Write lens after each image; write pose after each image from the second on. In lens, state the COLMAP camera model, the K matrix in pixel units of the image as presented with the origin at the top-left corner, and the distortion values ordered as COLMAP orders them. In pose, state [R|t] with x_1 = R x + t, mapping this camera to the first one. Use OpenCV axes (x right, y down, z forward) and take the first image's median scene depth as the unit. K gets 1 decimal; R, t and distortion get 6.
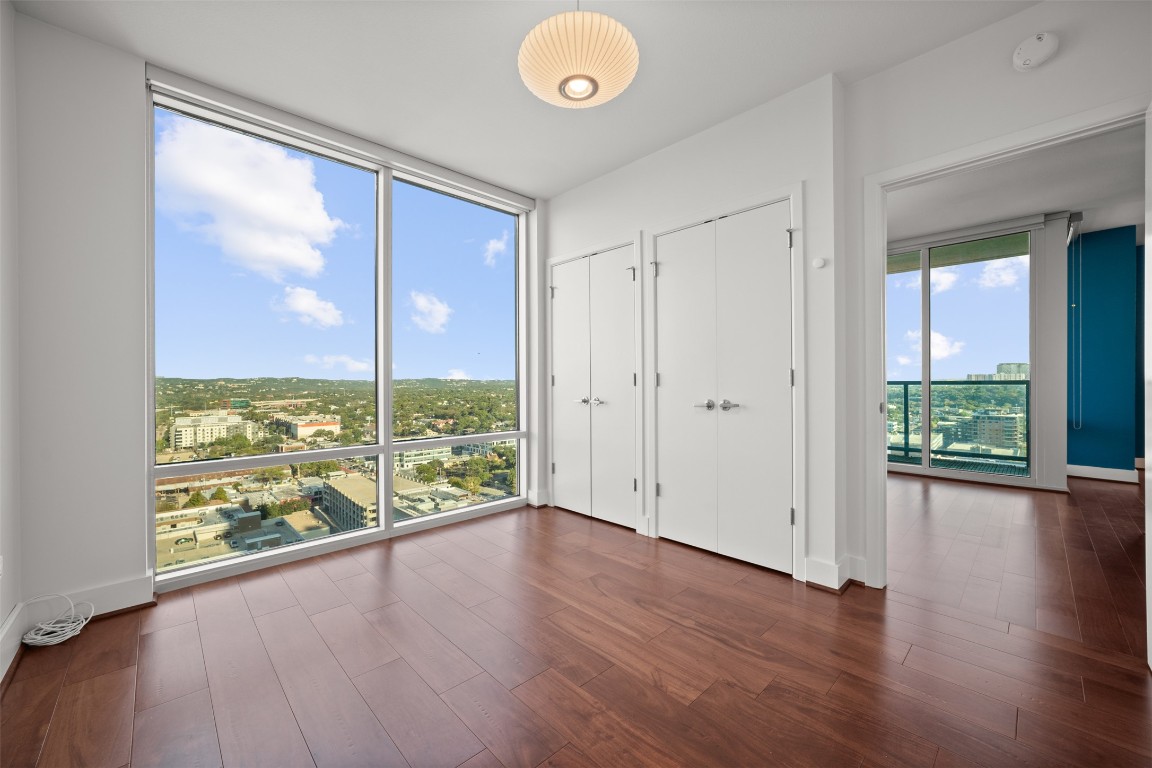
lens RADIAL K [[453.9, 0, 568.6], [0, 453.9, 390.7], [0, 0, 1]] dist [-0.013882, 0.003667]
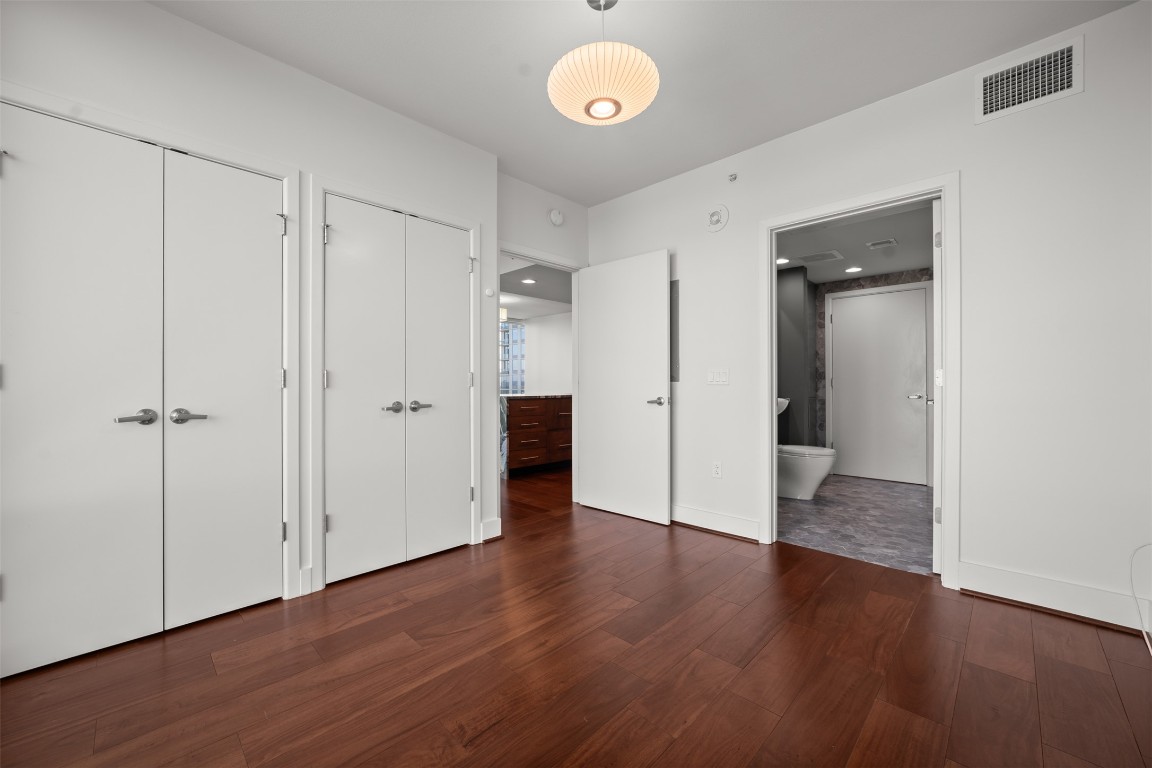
lens RADIAL K [[453.9, 0, 571.7], [0, 453.9, 390.2], [0, 0, 1]] dist [-0.013882, 0.003667]
pose [[-0.047841, -0.004787, 0.998843, -0.644982], [0.018130, 0.999820, 0.005660, -0.002359], [-0.998690, 0.018379, -0.047746, 0.691471]]
